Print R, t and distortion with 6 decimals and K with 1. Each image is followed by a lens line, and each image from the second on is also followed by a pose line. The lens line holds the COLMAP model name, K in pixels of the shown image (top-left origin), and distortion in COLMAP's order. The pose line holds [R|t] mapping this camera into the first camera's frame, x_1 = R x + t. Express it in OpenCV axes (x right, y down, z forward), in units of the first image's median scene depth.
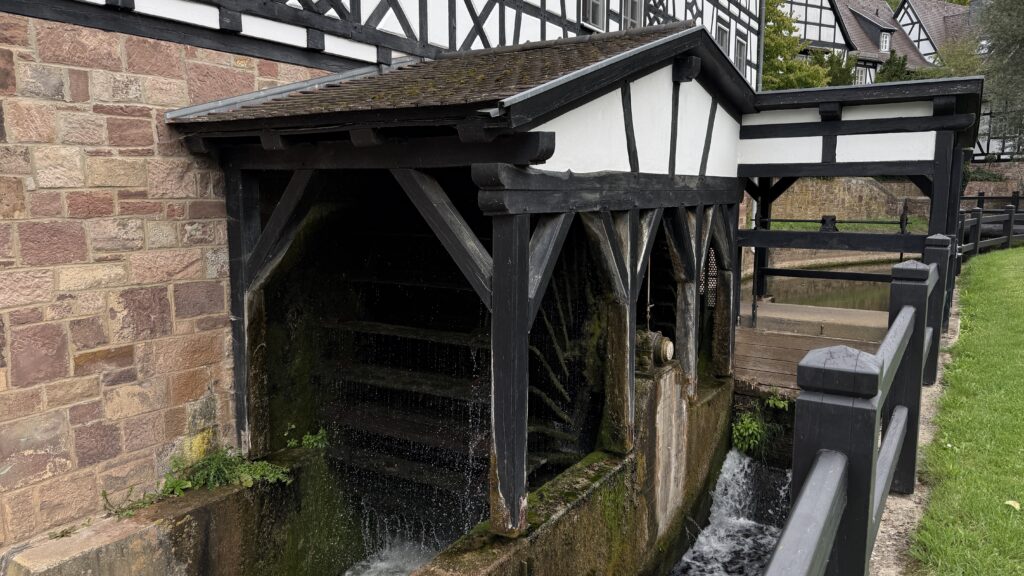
lens RADIAL K [[707.8, 0, 512.0], [0, 707.8, 288.0], [0, 0, 1]] dist [-0.002533, -0.006499]
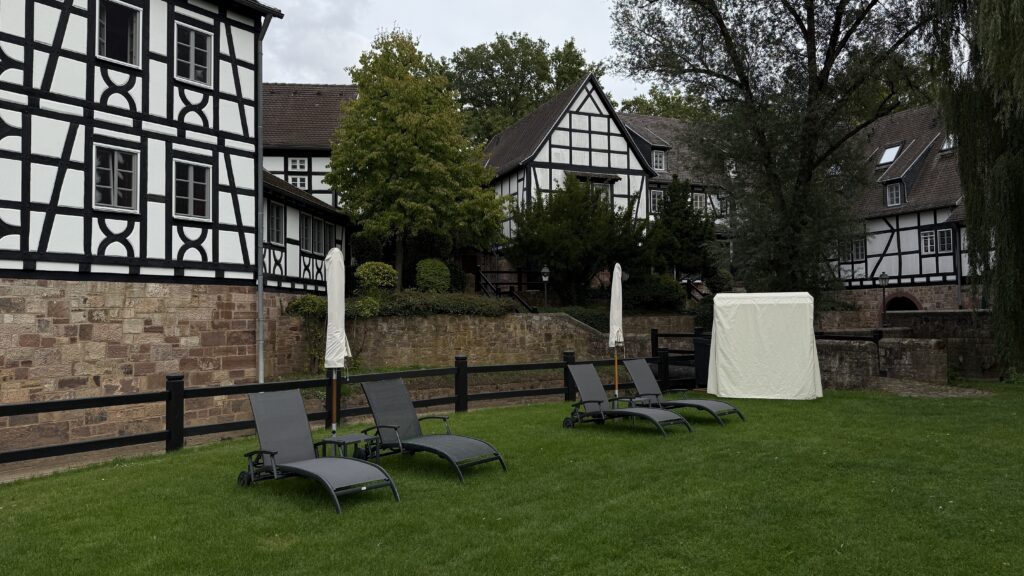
lens RADIAL K [[707.8, 0, 512.0], [0, 707.8, 288.0], [0, 0, 1]] dist [-0.002533, -0.006499]
pose [[0.998046, -0.019823, -0.059254, 1.855231], [0.008413, 0.982337, -0.186931, -0.088779], [0.061912, 0.186068, 0.980584, 0.508870]]
